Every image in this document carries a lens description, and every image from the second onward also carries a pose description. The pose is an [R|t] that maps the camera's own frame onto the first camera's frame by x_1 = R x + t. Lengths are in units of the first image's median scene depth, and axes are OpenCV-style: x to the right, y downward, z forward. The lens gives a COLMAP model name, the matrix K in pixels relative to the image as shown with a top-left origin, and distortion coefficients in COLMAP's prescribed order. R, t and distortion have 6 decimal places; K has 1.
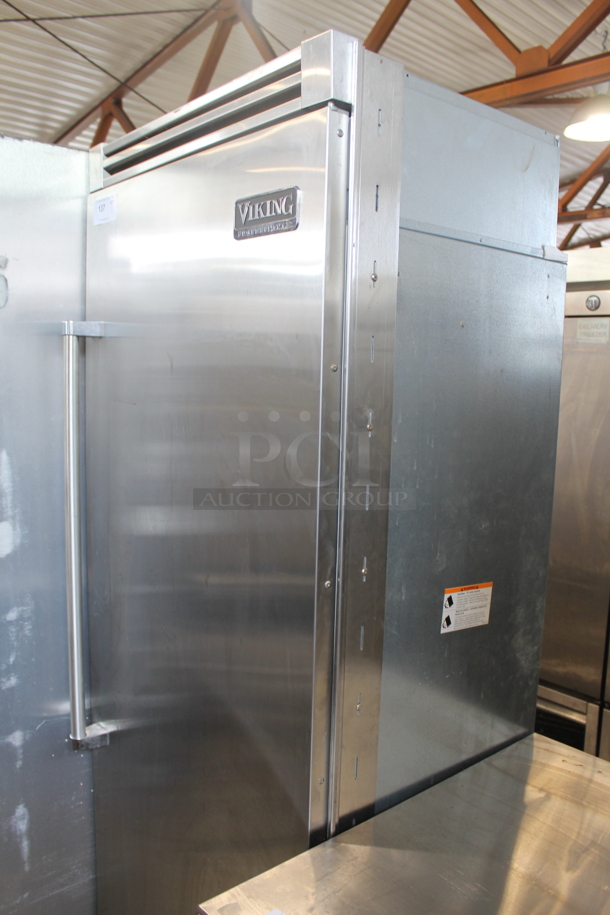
lens RADIAL K [[786.3, 0, 302.4], [0, 786.3, 456.1], [0, 0, 1]] dist [-0.146880, 0.110049]
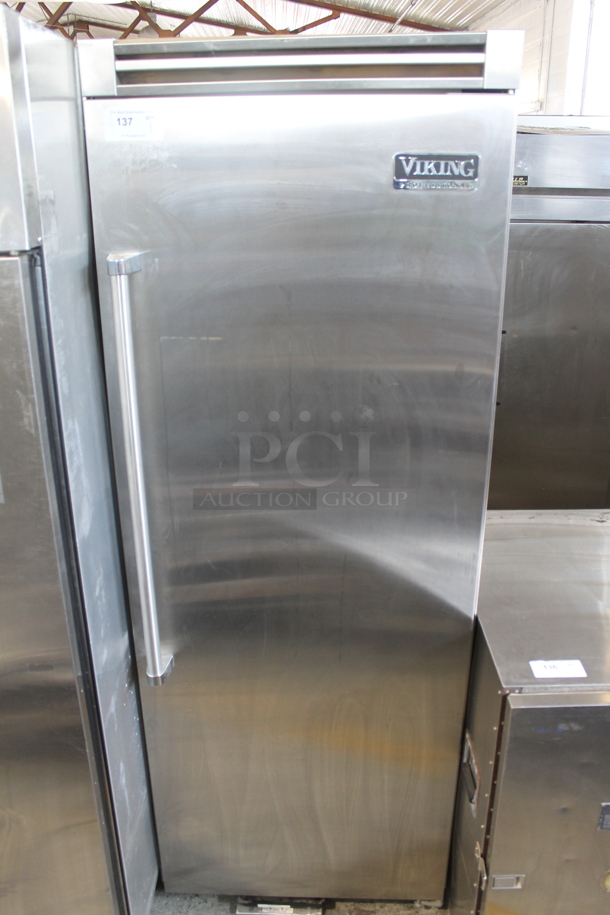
lens RADIAL K [[786.3, 0, 306.8], [0, 786.3, 455.8], [0, 0, 1]] dist [-0.146880, 0.110049]
pose [[0.668694, -0.294493, 0.682732, -0.794882], [0.103496, 0.946147, 0.306747, -0.201861], [-0.736299, -0.134460, 0.663162, 0.220574]]
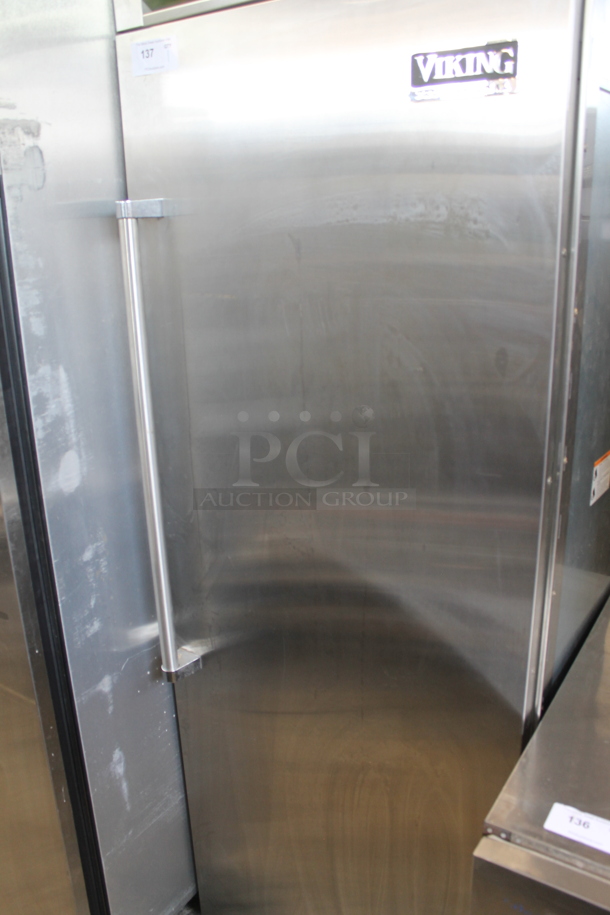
lens RADIAL K [[786.3, 0, 305.8], [0, 786.3, 456.1], [0, 0, 1]] dist [-0.146880, 0.110049]
pose [[0.961245, -0.133839, 0.241028, -0.337418], [0.082377, 0.973752, 0.212183, -0.065827], [-0.263100, -0.184104, 0.947040, 0.128043]]
